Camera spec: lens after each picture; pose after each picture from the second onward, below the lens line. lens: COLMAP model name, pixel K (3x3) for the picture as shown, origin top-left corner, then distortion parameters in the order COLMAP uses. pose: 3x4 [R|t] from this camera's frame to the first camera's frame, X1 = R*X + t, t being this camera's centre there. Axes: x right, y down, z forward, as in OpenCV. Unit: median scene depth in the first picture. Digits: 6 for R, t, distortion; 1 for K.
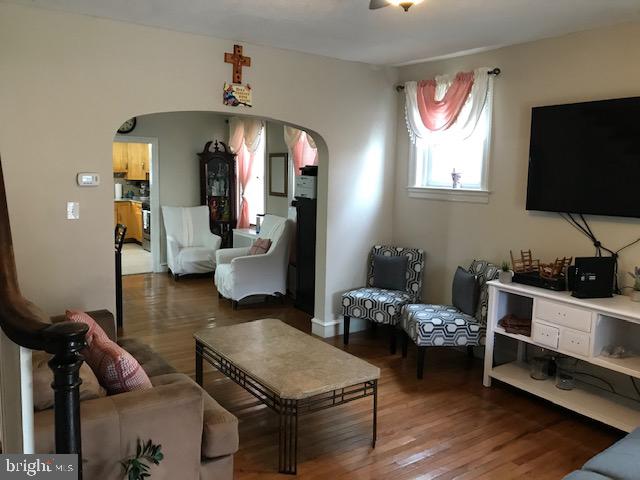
lens RADIAL K [[529.4, 0, 313.9], [0, 529.4, 240.0], [0, 0, 1]] dist [0.025633, -0.032231]
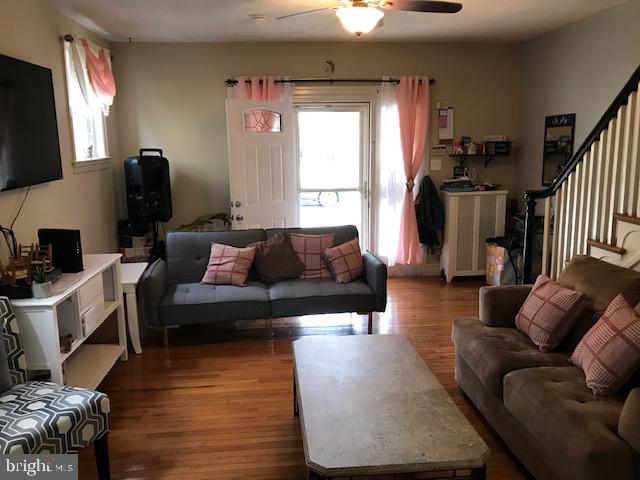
lens RADIAL K [[529.4, 0, 313.3], [0, 529.4, 235.5], [0, 0, 1]] dist [0.025633, -0.032231]
pose [[-0.865763, -0.097089, 0.490946, -0.272921], [0.061150, 0.953128, 0.296324, -0.172985], [-0.496704, 0.286568, -0.819246, 1.270461]]
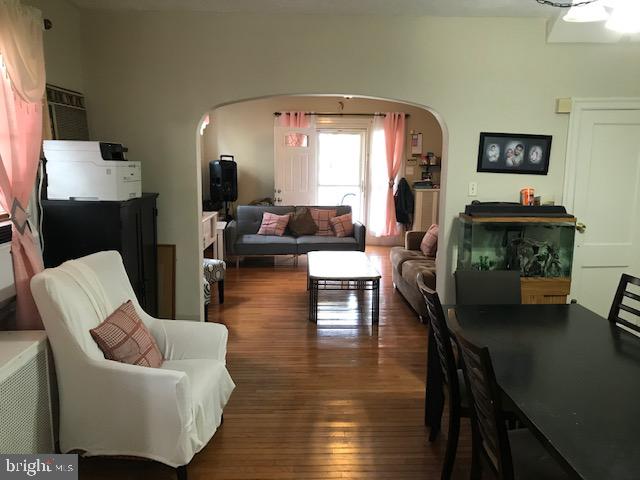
lens RADIAL K [[529.4, 0, 316.5], [0, 529.4, 240.4], [0, 0, 1]] dist [0.025633, -0.032231]
pose [[-0.837067, -0.120582, 0.533648, -0.699886], [0.042899, 0.957940, 0.283744, -0.266211], [-0.545417, 0.260406, -0.796687, 1.870169]]
